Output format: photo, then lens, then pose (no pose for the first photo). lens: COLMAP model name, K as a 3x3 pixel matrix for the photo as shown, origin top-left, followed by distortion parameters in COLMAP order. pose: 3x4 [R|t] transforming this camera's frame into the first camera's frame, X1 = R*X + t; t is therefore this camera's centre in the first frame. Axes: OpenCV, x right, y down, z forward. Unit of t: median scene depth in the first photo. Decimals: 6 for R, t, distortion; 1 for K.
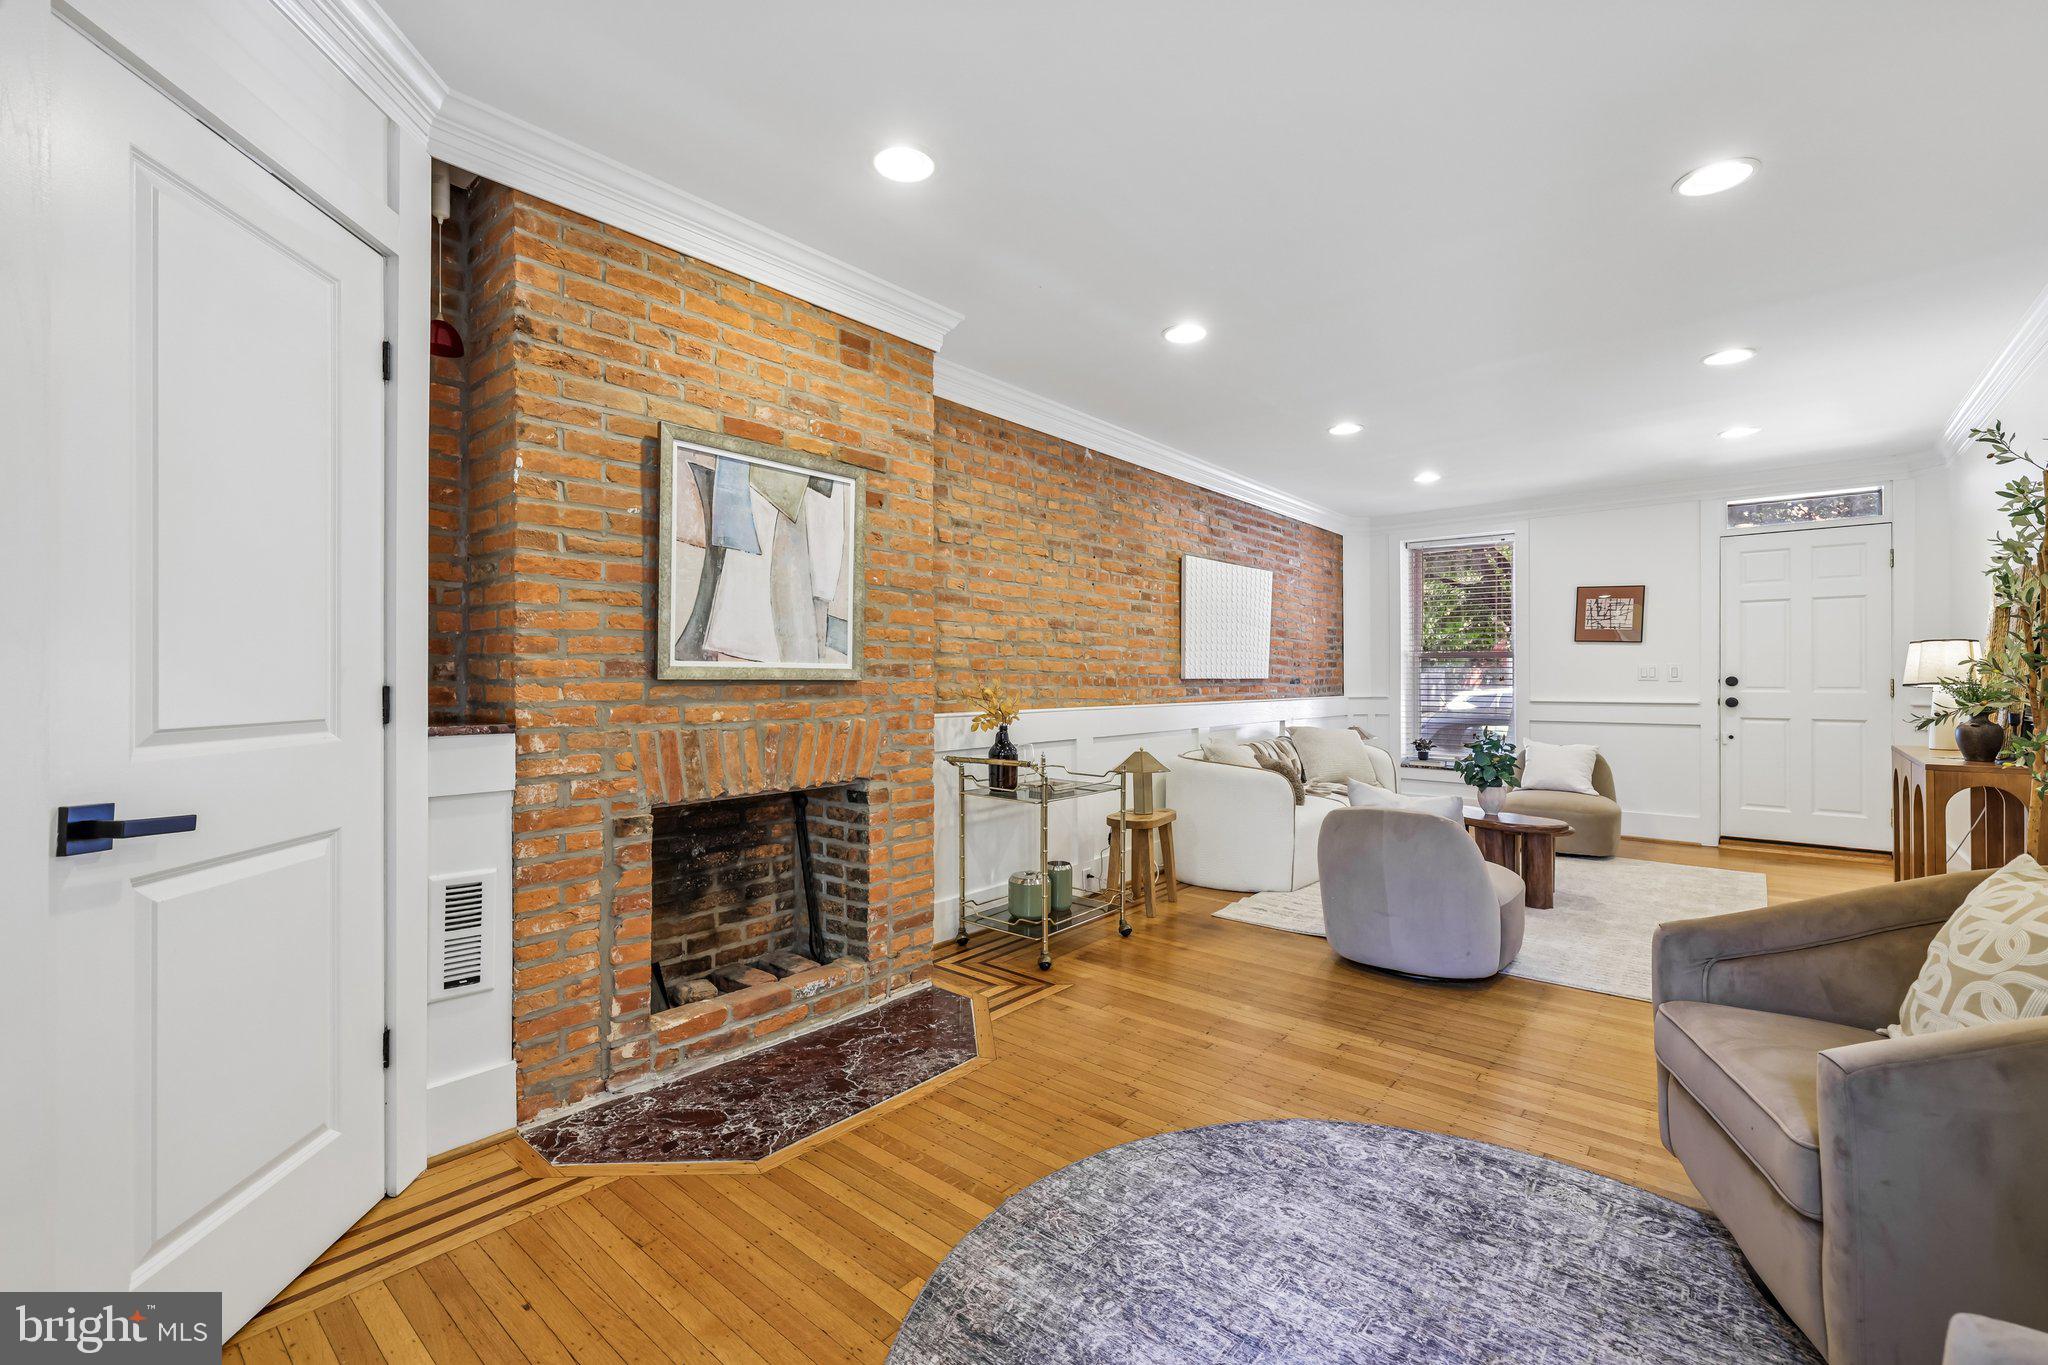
lens RADIAL K [[862.5, 0, 1028.7], [0, 862.5, 679.0], [0, 0, 1]] dist [-0.000296, 0.000491]
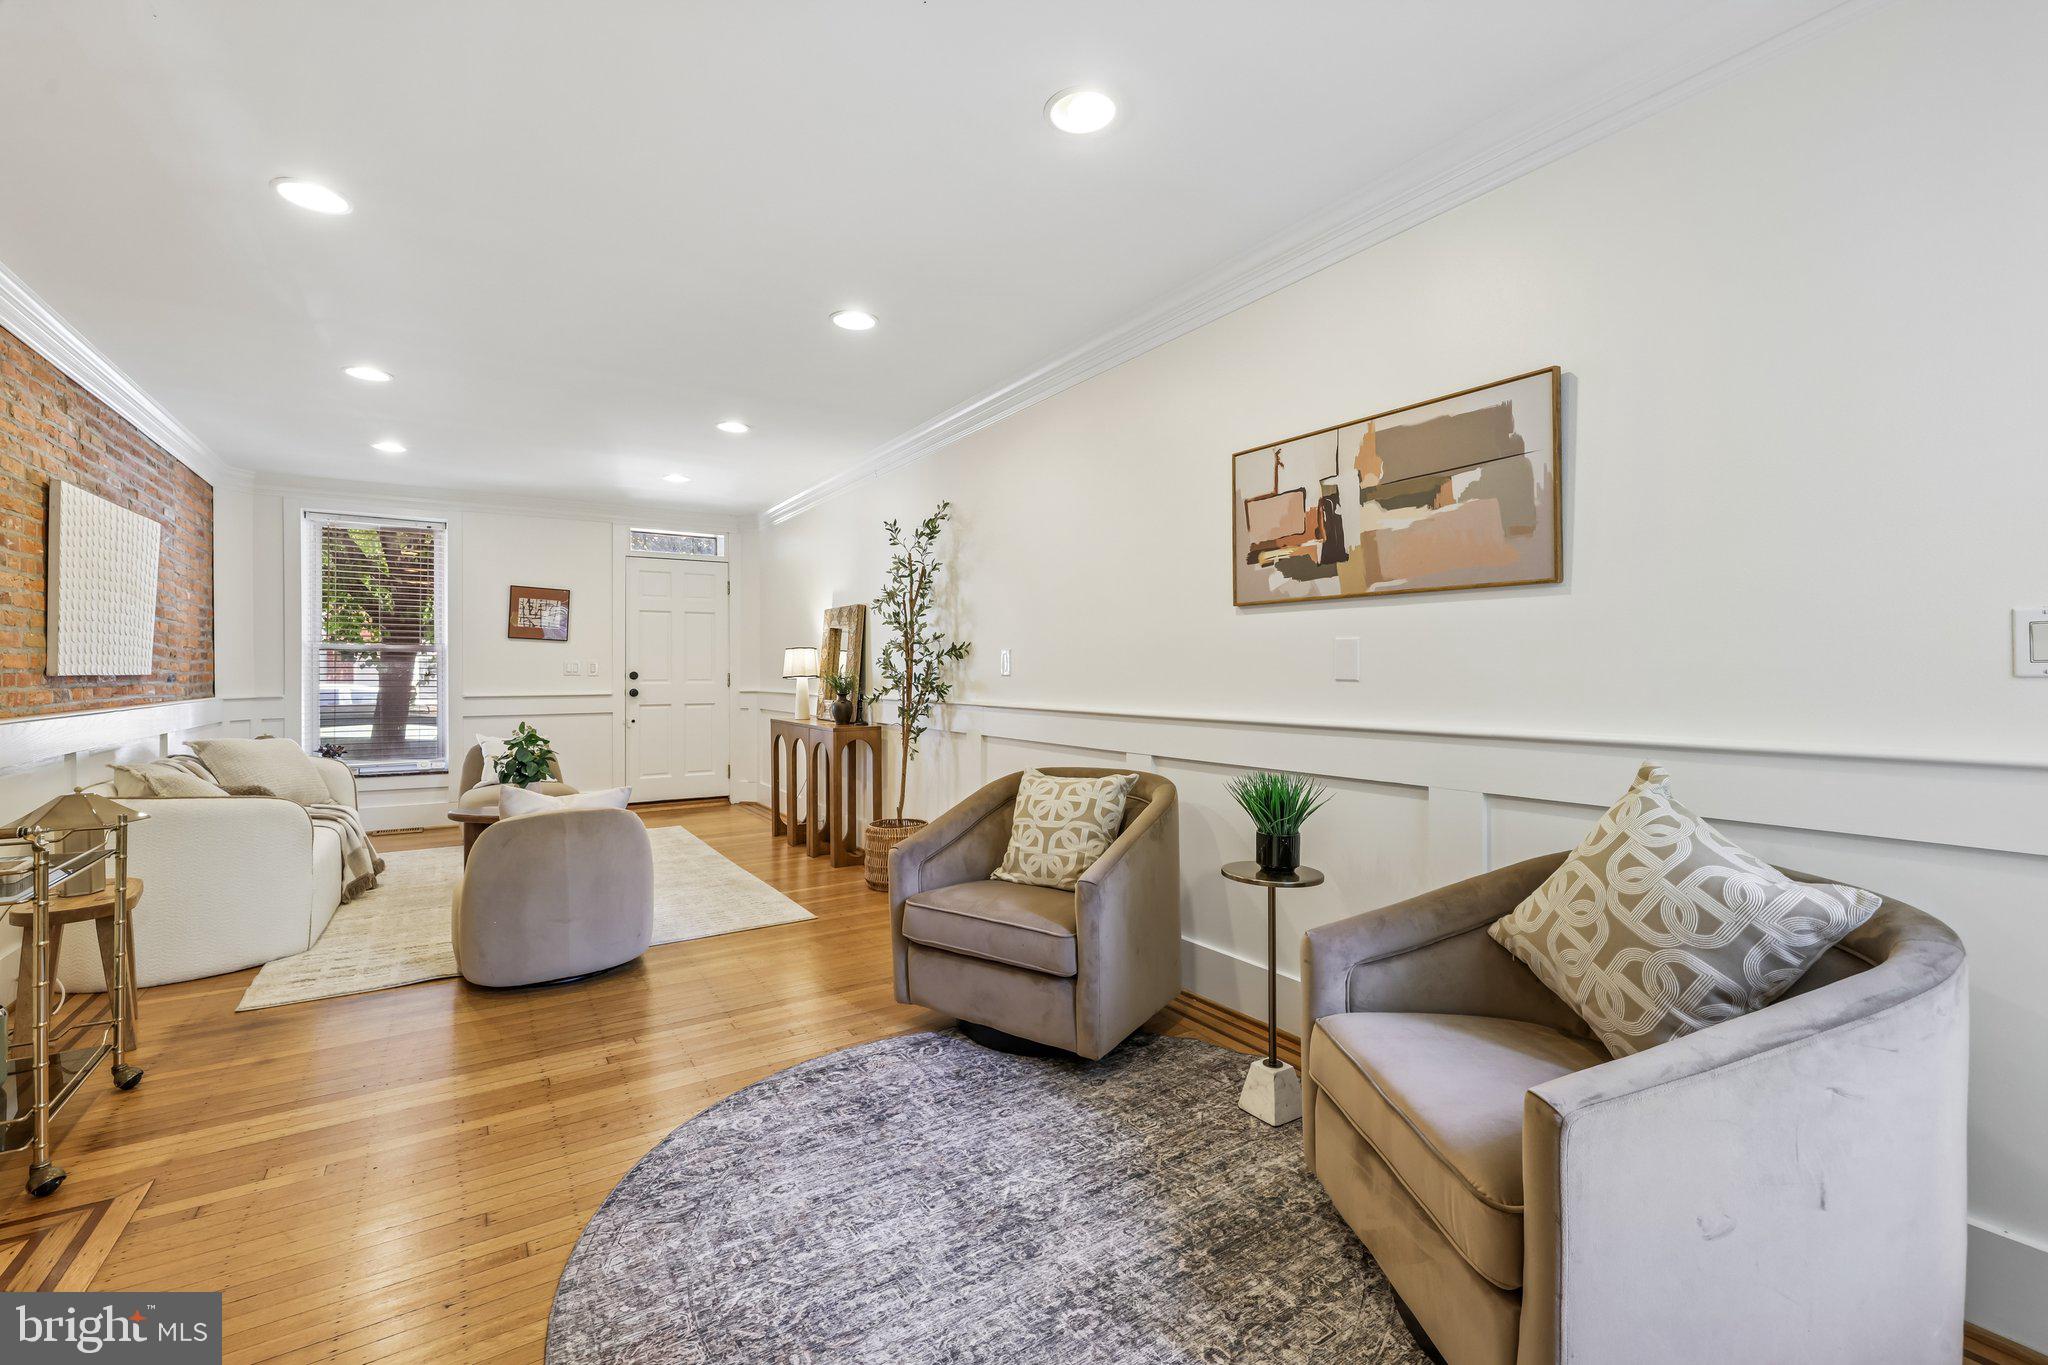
lens RADIAL K [[862.5, 0, 998.4], [0, 862.5, 670.1], [0, 0, 1]] dist [-0.000296, 0.000491]
pose [[0.299919, 0.001527, 0.953963, -0.353243], [0.002791, 0.999993, -0.002478, -0.001393], [-0.953960, 0.003406, 0.299913, 0.254921]]
